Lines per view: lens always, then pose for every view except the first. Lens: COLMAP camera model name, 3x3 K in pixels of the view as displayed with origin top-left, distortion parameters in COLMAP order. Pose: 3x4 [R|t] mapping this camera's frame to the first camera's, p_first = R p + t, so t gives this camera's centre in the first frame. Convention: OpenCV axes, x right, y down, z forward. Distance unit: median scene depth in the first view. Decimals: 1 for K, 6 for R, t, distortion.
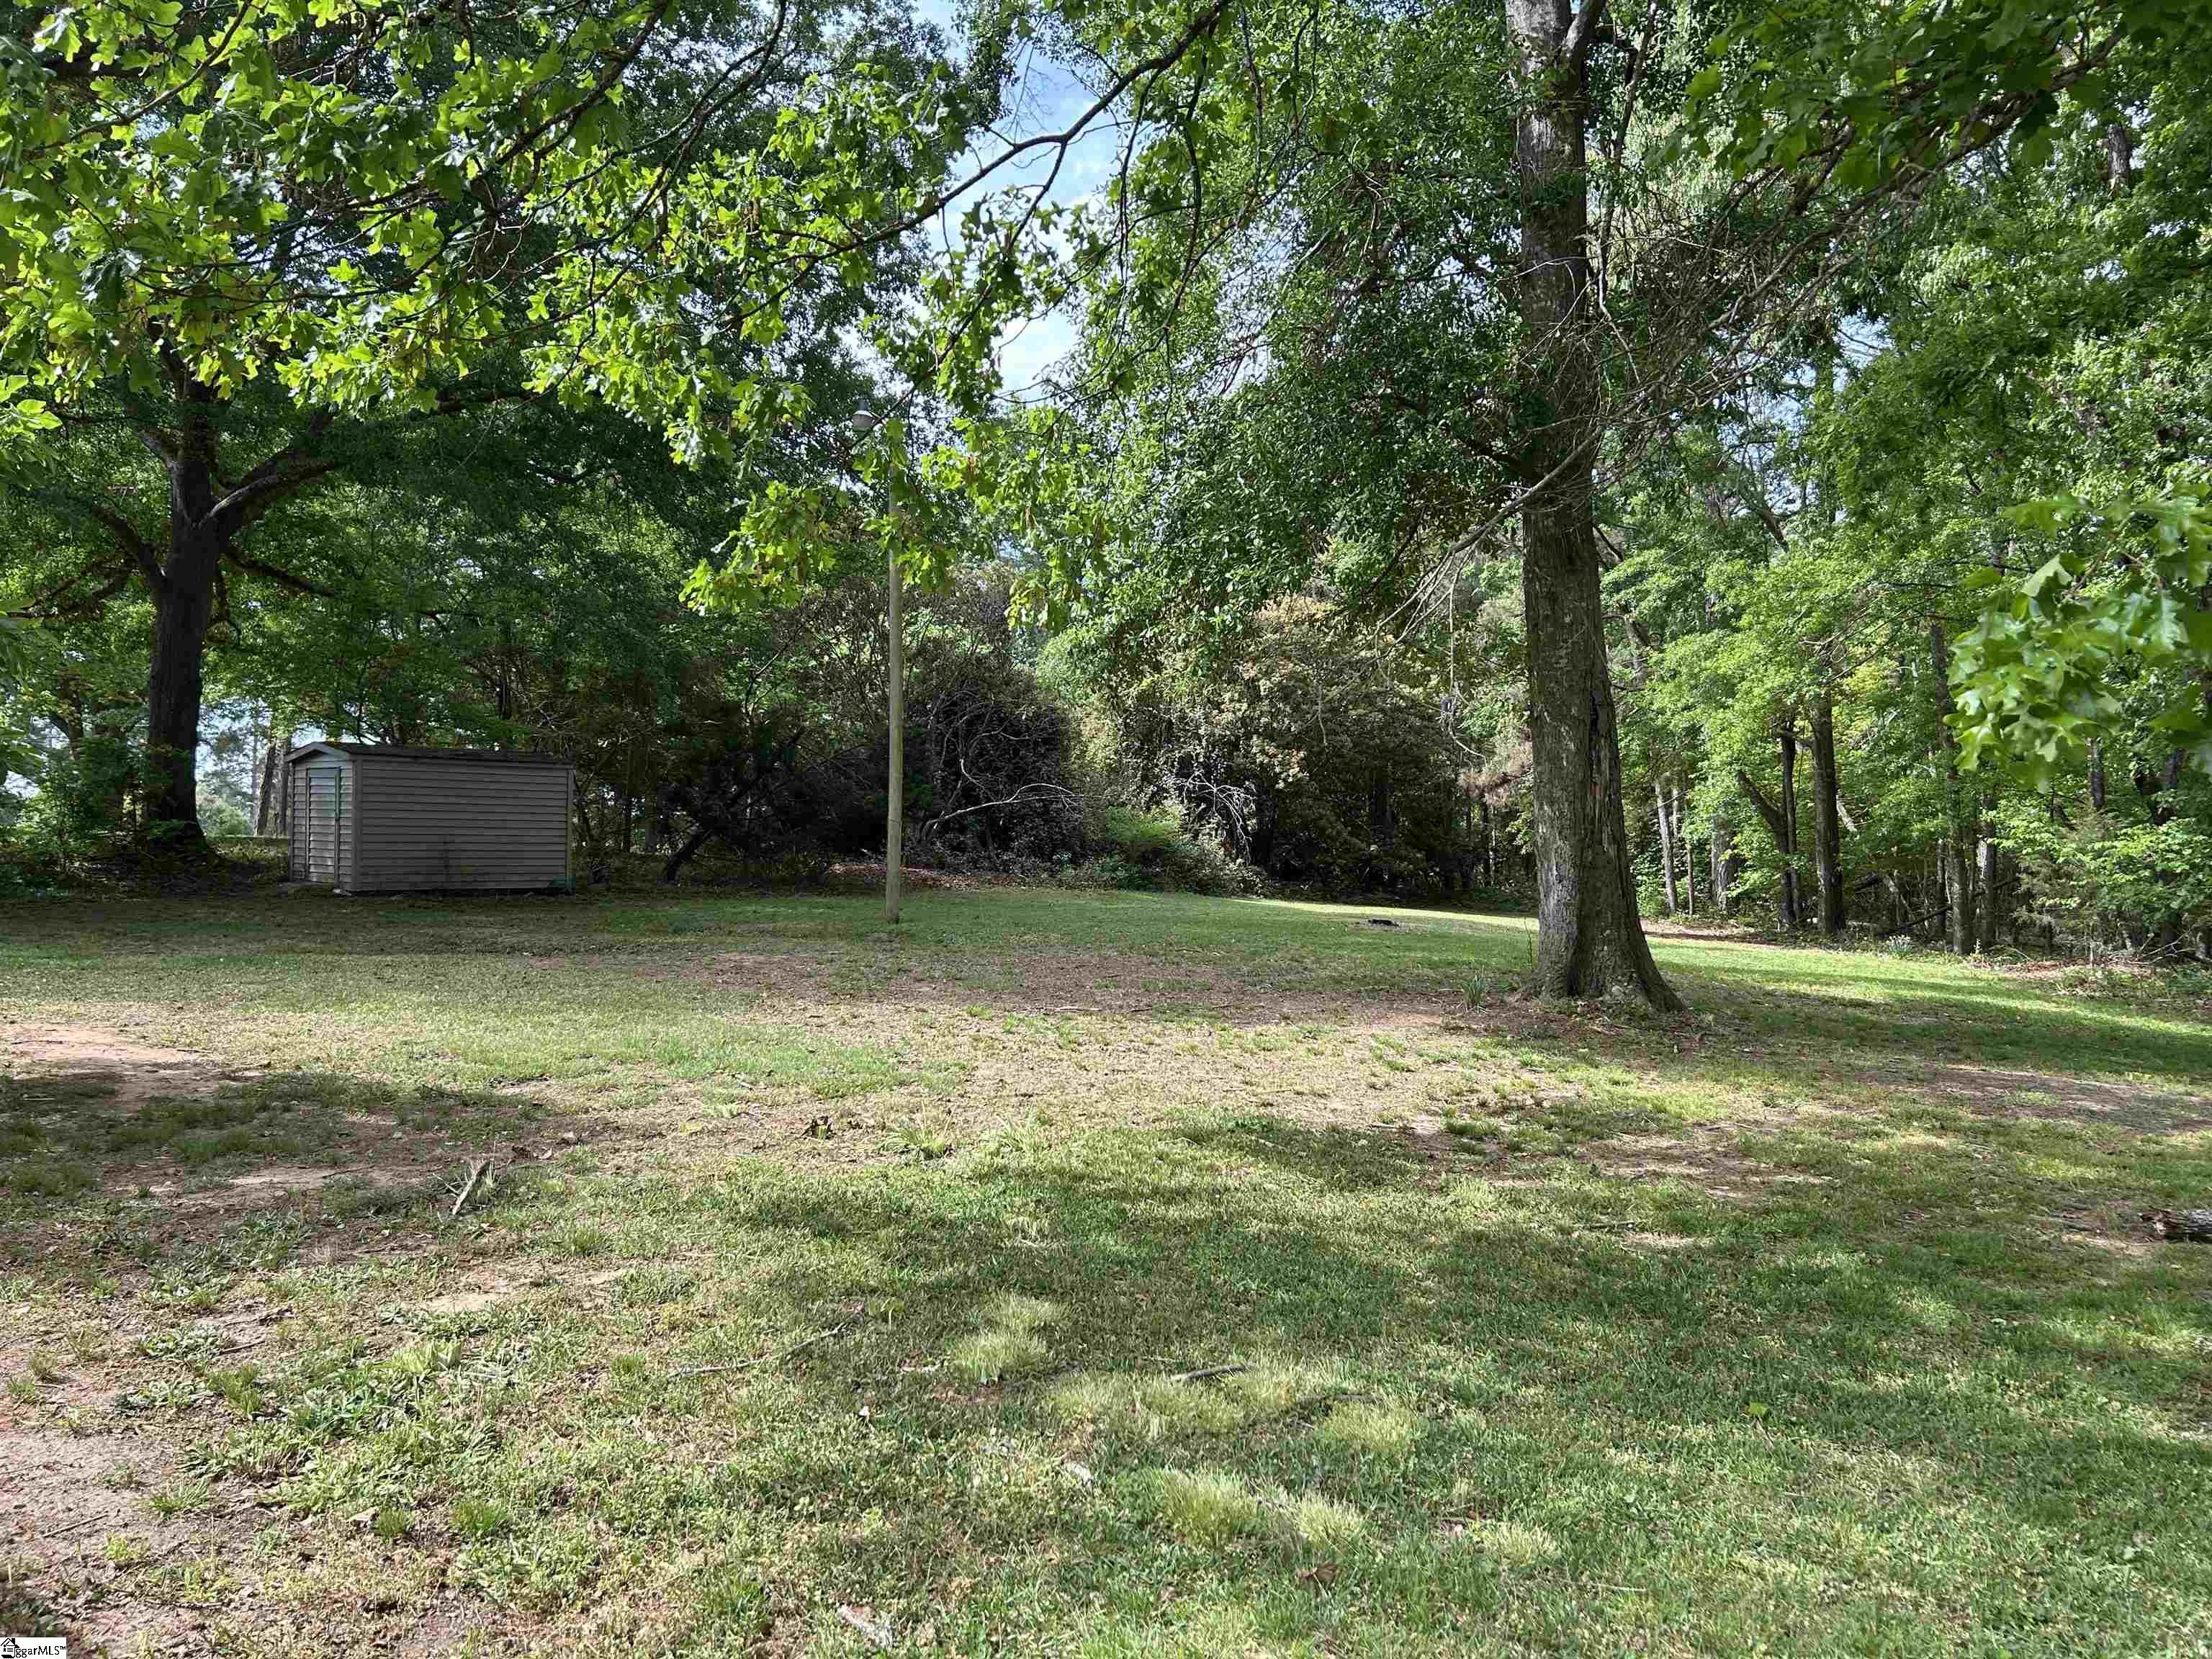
lens RADIAL K [[1652.5, 0, 1134.0], [0, 1652.5, 824.6], [0, 0, 1]] dist [0.075390, 0.001998]
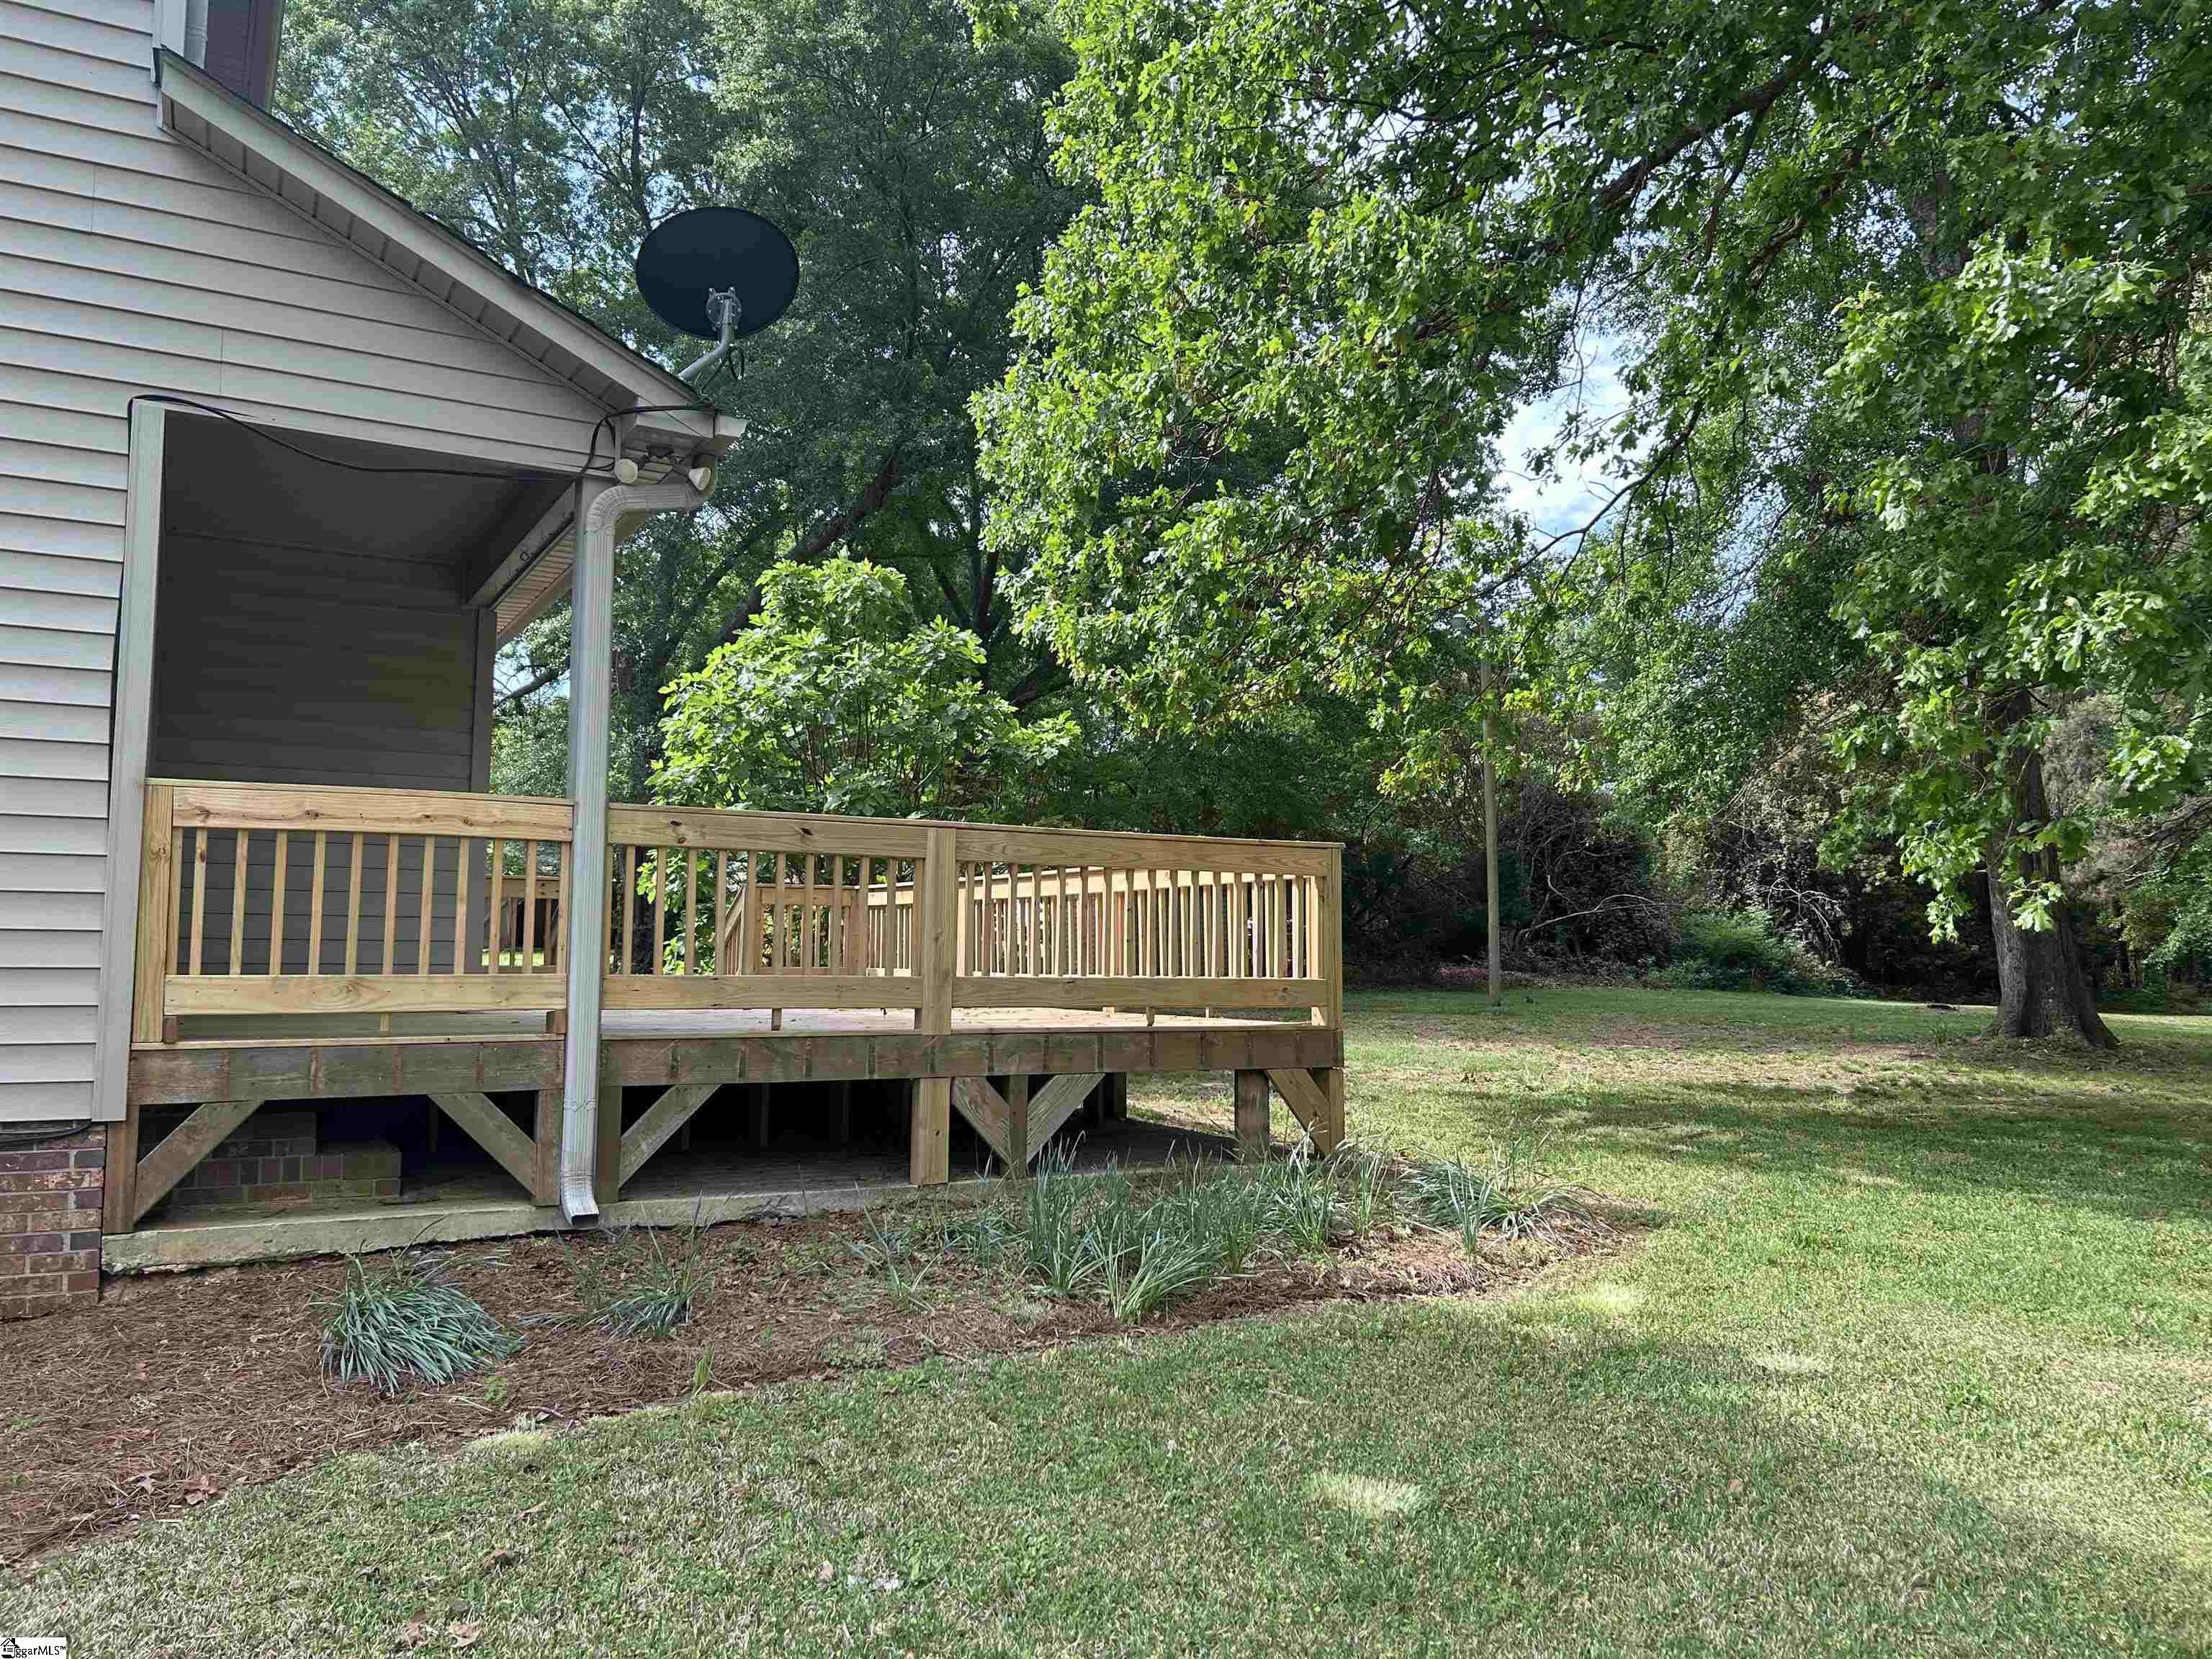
lens RADIAL K [[1652.5, 0, 1134.0], [0, 1652.5, 824.6], [0, 0, 1]] dist [0.075390, 0.001998]
pose [[0.938410, -0.048584, -0.342090, 0.018618], [0.023626, 0.996770, -0.076750, 0.005993], [0.344714, 0.063941, 0.936527, -0.153807]]
